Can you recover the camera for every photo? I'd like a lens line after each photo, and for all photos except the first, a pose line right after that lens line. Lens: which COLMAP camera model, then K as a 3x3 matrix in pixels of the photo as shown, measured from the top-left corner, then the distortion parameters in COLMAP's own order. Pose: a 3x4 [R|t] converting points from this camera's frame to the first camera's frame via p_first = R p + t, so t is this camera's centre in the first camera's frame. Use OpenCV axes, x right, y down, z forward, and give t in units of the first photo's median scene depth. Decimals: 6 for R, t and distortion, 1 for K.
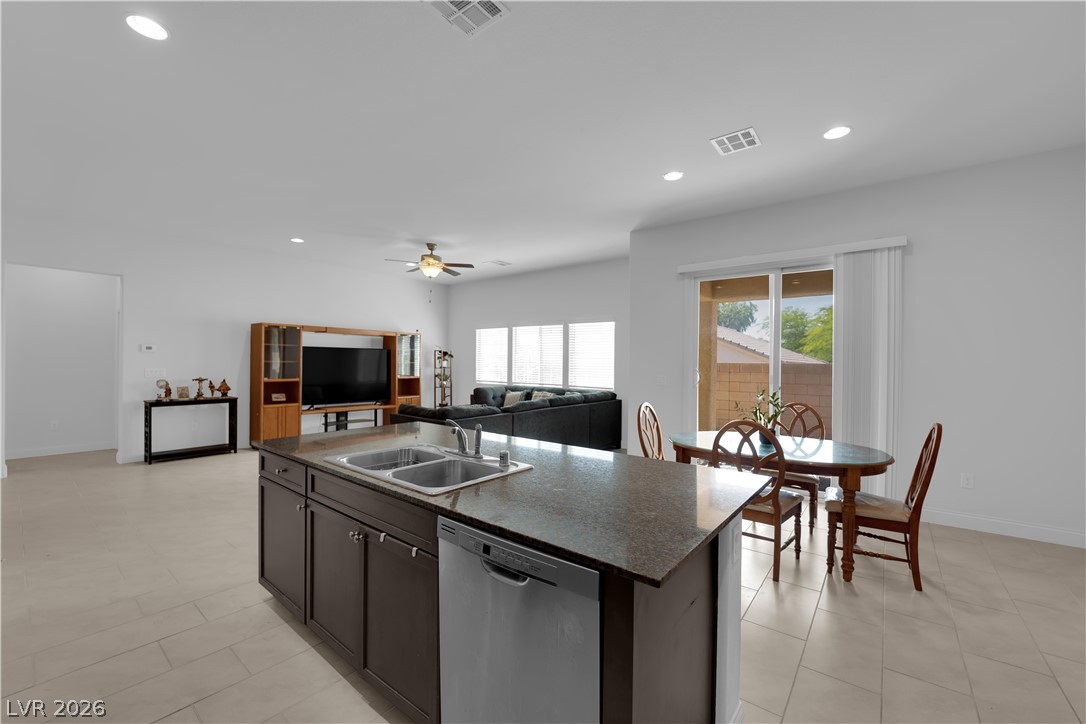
lens RADIAL K [[436.1, 0, 537.6], [0, 436.1, 363.2], [0, 0, 1]] dist [-0.011074, -0.003316]
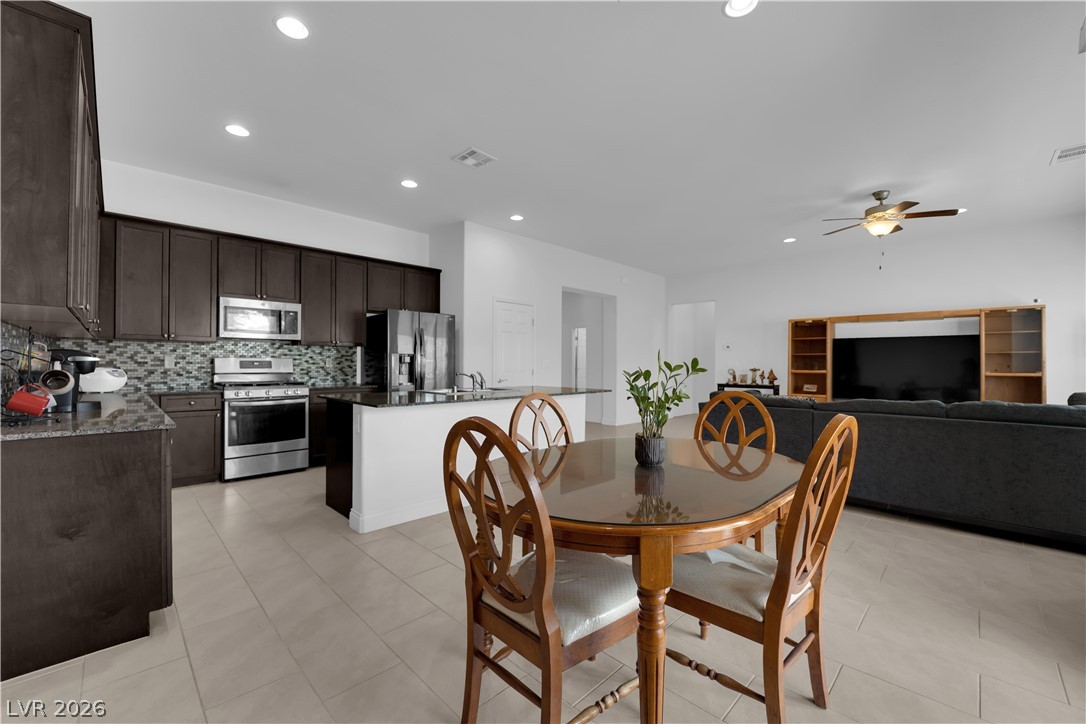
lens RADIAL K [[436.1, 0, 540.4], [0, 436.1, 363.1], [0, 0, 1]] dist [-0.011074, -0.003316]
pose [[-0.115163, -0.012944, -0.993262, 0.538838], [-0.007294, 0.999899, -0.012185, 0.035825], [0.993320, 0.005841, -0.115246, 0.474953]]
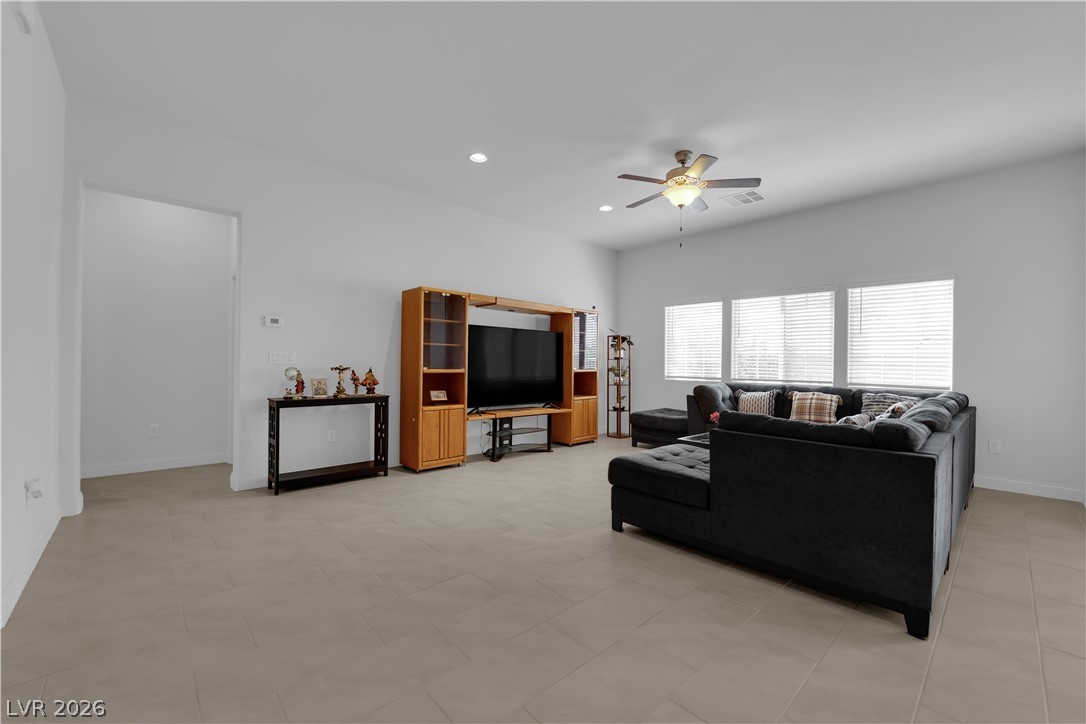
lens RADIAL K [[436.1, 0, 538.2], [0, 436.1, 363.8], [0, 0, 1]] dist [-0.011074, -0.003316]
pose [[0.988570, 0.001835, -0.150752, -0.337696], [-0.002108, 0.999996, -0.001656, 0.028265], [0.150748, 0.001955, 0.988570, 0.336573]]
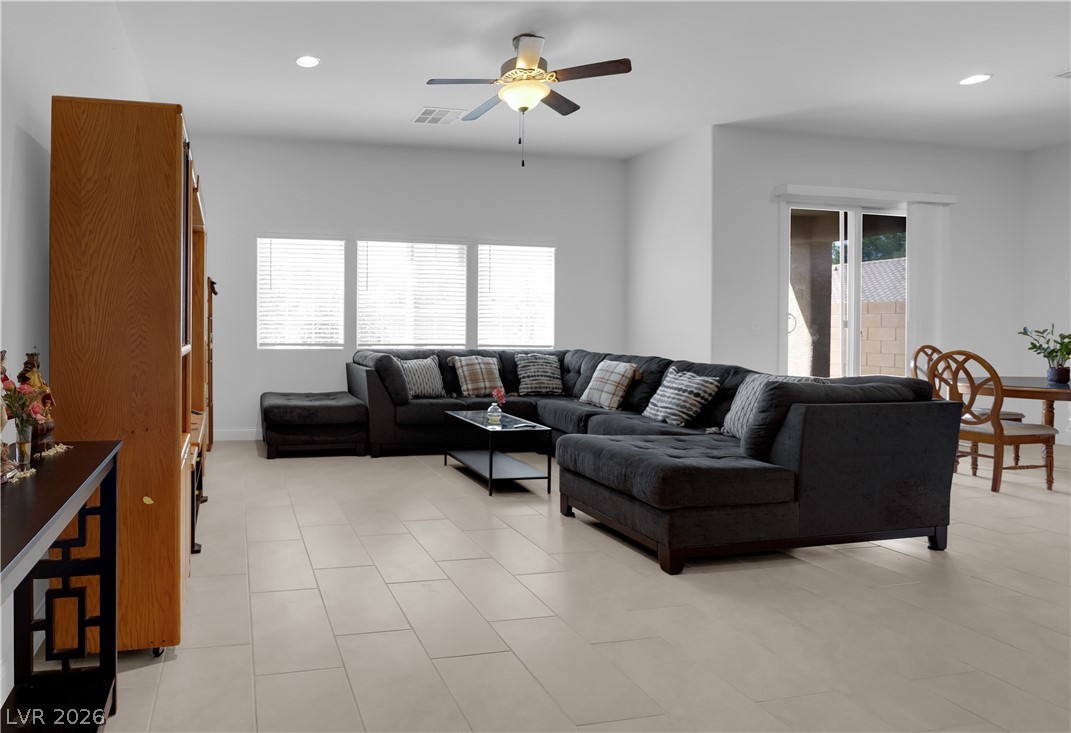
lens RADIAL K [[569.3, 0, 411.5], [0, 569.3, 327.2], [0, 0, 1]] dist [-0.014394, 0.000030]
pose [[0.657219, -0.007105, 0.753666, -0.697453], [0.001984, 0.999968, 0.007698, 0.023144], [-0.753697, -0.003564, 0.657212, 0.633007]]
